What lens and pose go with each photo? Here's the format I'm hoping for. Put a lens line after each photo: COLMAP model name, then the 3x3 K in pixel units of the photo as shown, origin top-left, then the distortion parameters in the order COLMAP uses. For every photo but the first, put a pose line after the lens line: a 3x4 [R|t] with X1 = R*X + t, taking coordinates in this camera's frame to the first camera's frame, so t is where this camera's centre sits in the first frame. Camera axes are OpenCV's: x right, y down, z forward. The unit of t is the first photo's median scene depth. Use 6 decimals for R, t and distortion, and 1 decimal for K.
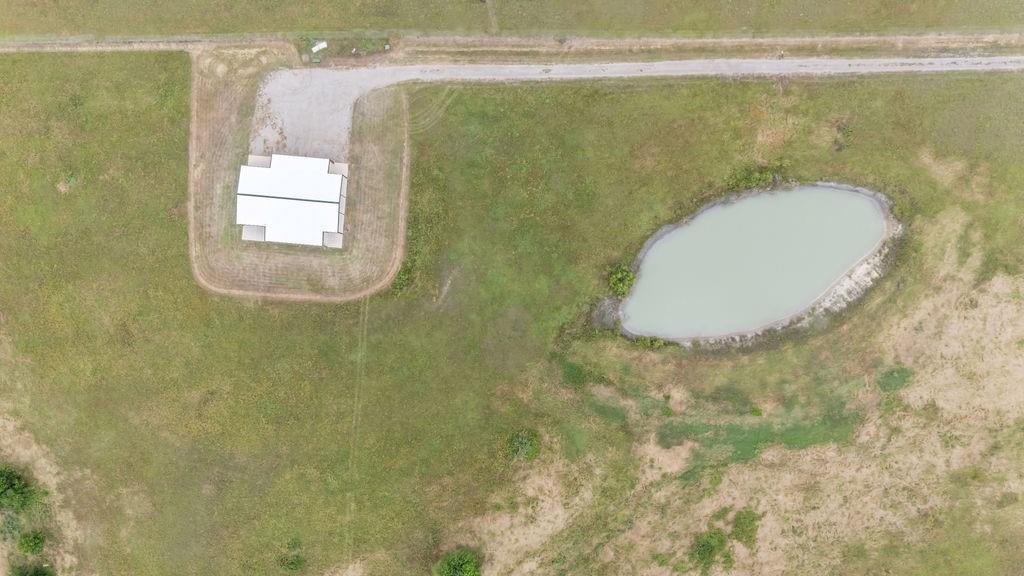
lens RADIAL K [[753.6, 0, 513.6], [0, 753.6, 285.9], [0, 0, 1]] dist [0.053945, -0.052855]
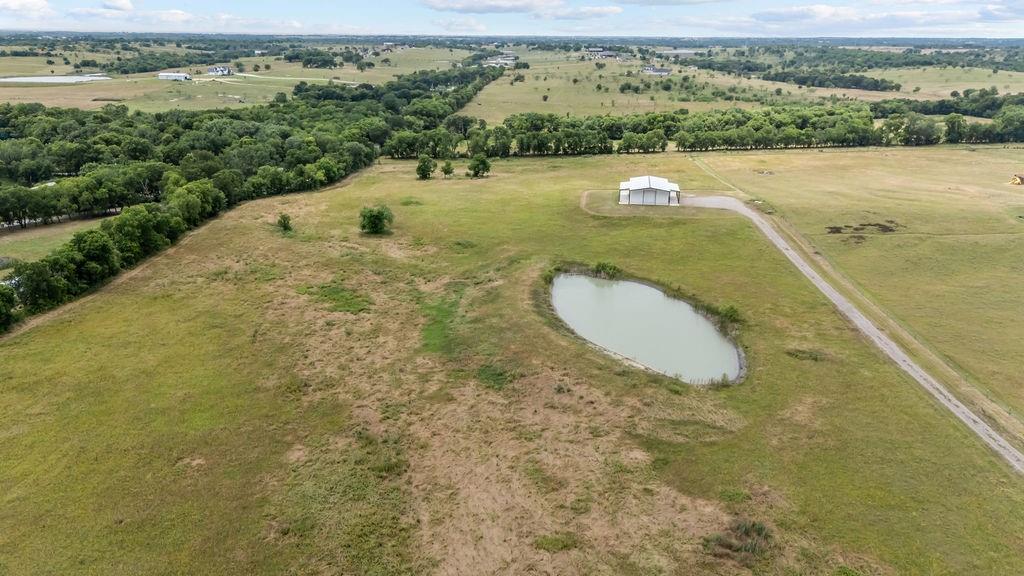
lens RADIAL K [[753.6, 0, 510.9], [0, 753.6, 298.2], [0, 0, 1]] dist [0.053945, -0.052855]
pose [[-0.066668, 0.318640, -0.945528, 1.172501], [-0.997767, -0.017507, 0.064452, 0.053700], [0.003983, 0.947714, 0.319096, 0.700042]]
